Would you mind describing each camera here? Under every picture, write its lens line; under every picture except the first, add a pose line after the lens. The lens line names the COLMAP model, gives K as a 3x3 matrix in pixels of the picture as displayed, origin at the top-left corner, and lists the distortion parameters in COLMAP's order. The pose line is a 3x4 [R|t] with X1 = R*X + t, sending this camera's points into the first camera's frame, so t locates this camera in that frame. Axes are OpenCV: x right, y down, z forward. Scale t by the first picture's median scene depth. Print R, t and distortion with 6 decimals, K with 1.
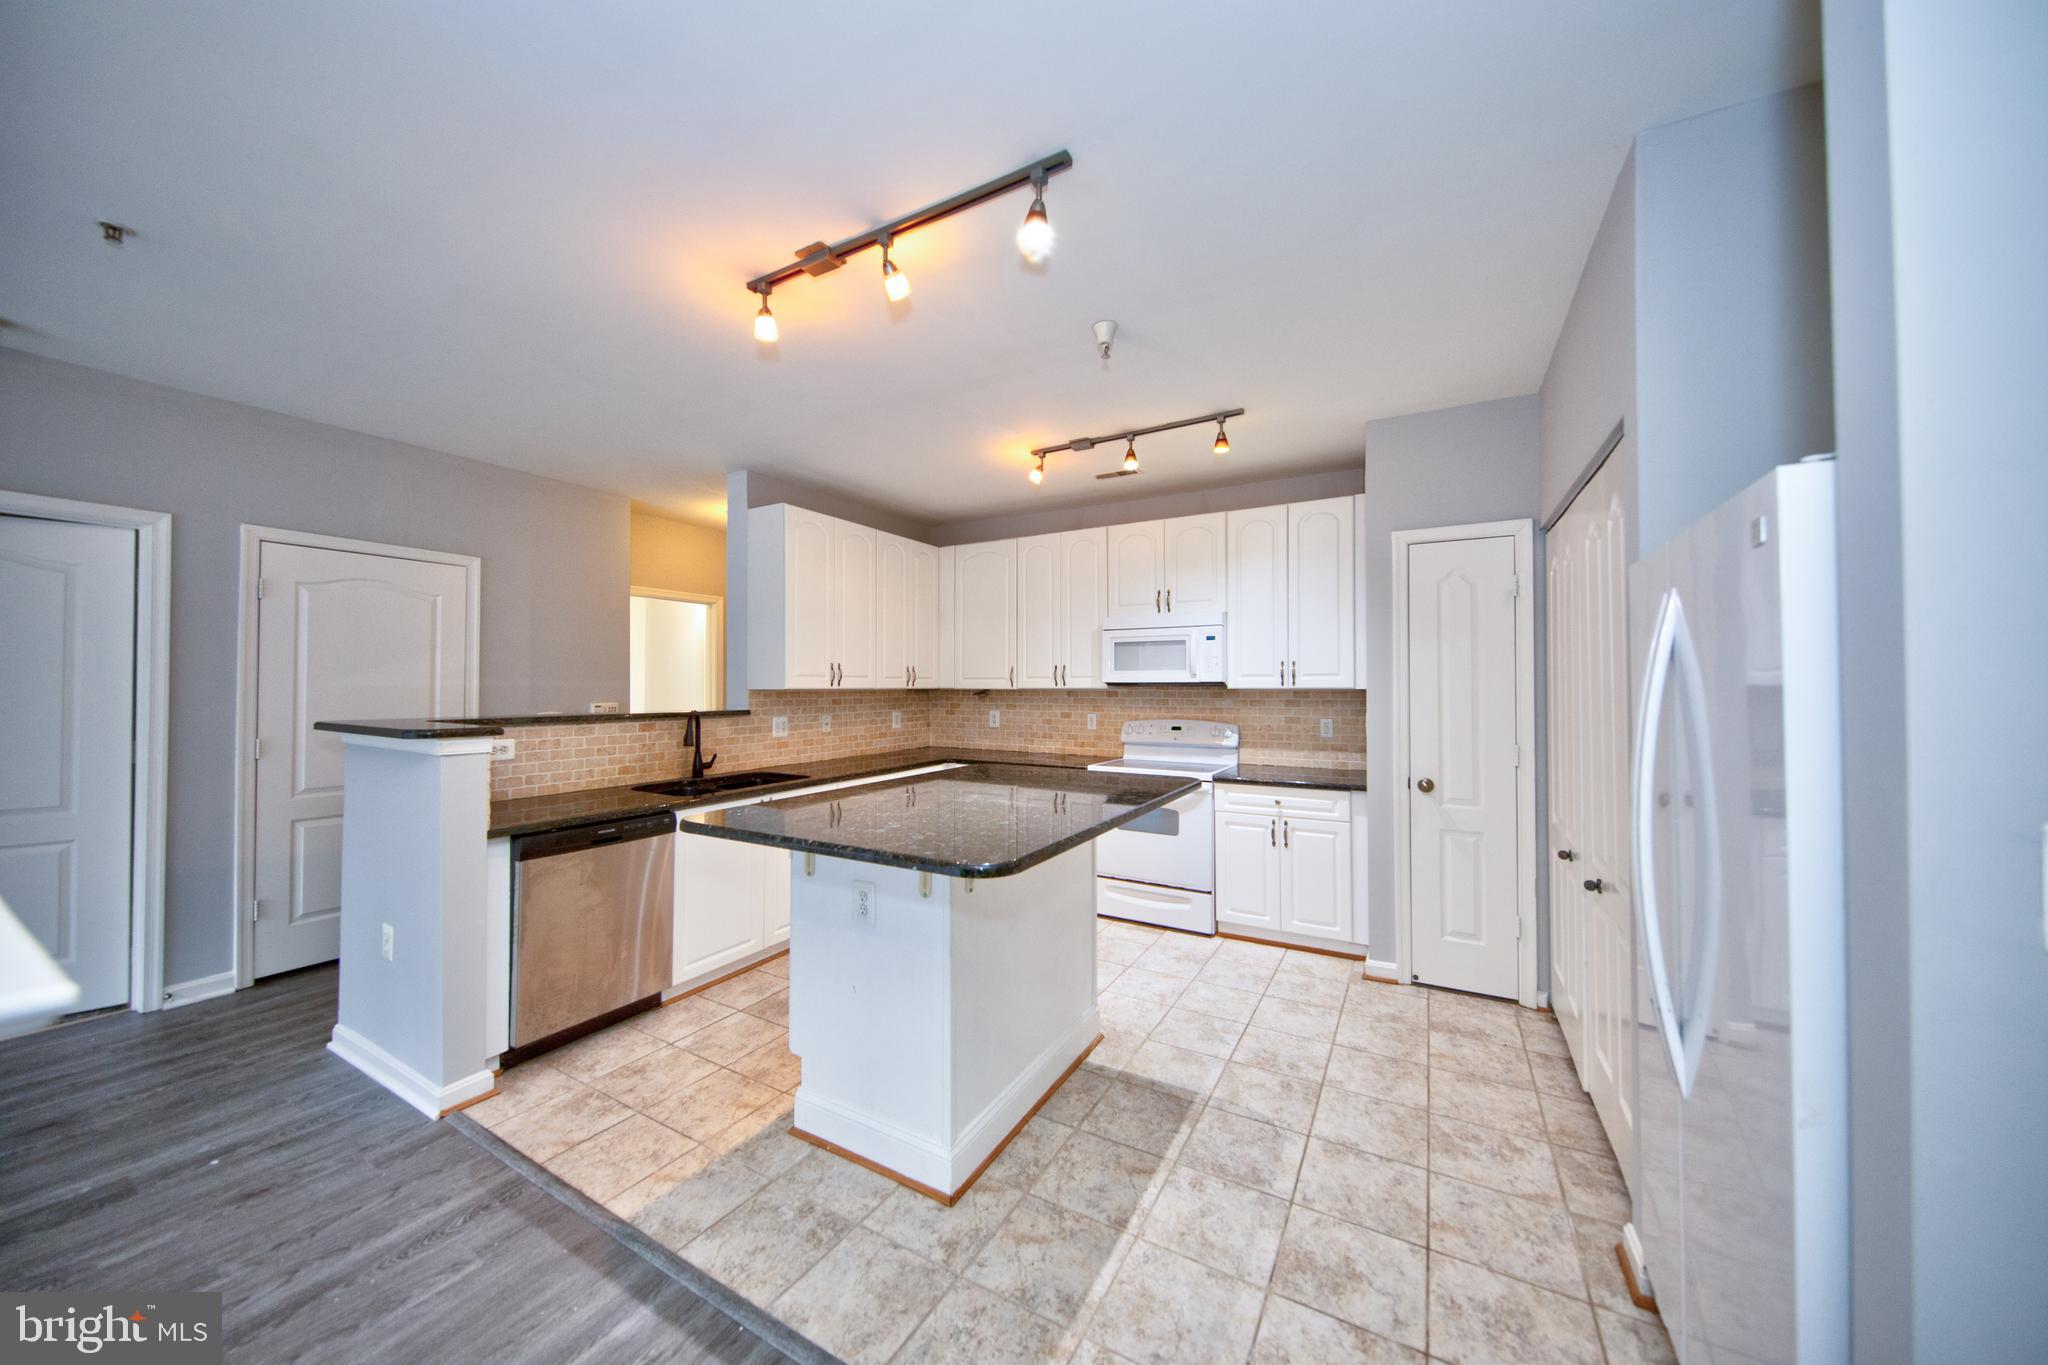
lens RADIAL K [[702.3, 0, 1019.6], [0, 702.3, 677.4], [0, 0, 1]] dist [0.011376, -0.007073]
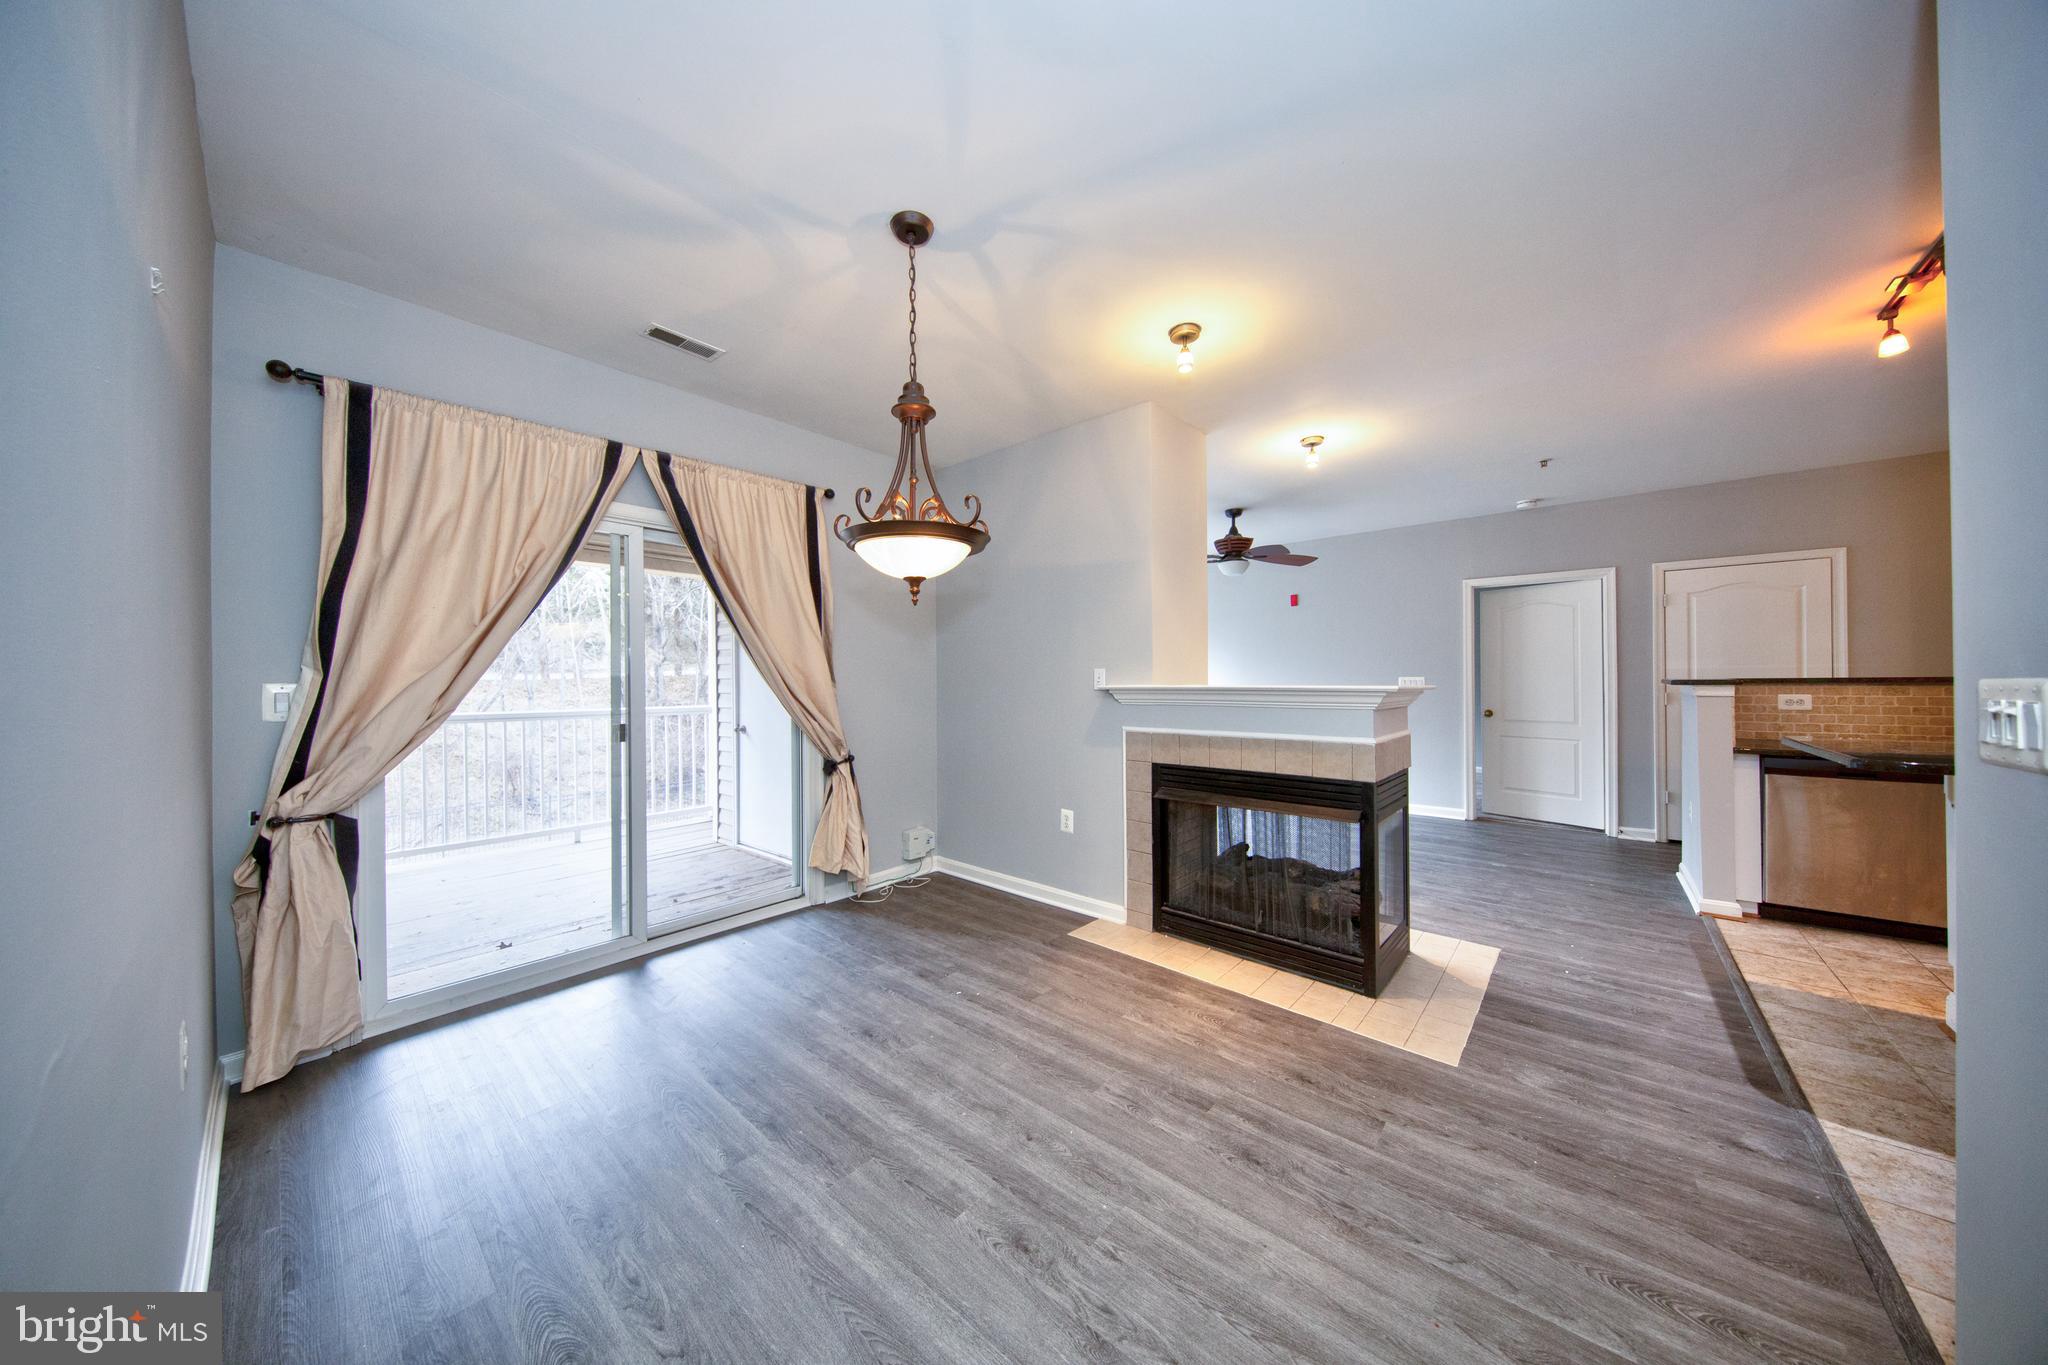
lens RADIAL K [[644.5, 0, 1024.7], [0, 644.5, 679.3], [0, 0, 1]] dist [0.009314, -0.004767]
pose [[-0.188367, -0.003533, -0.982092, 0.728396], [0.021940, 0.999729, -0.007805, 0.037230], [0.981854, -0.023017, -0.188239, -0.193489]]
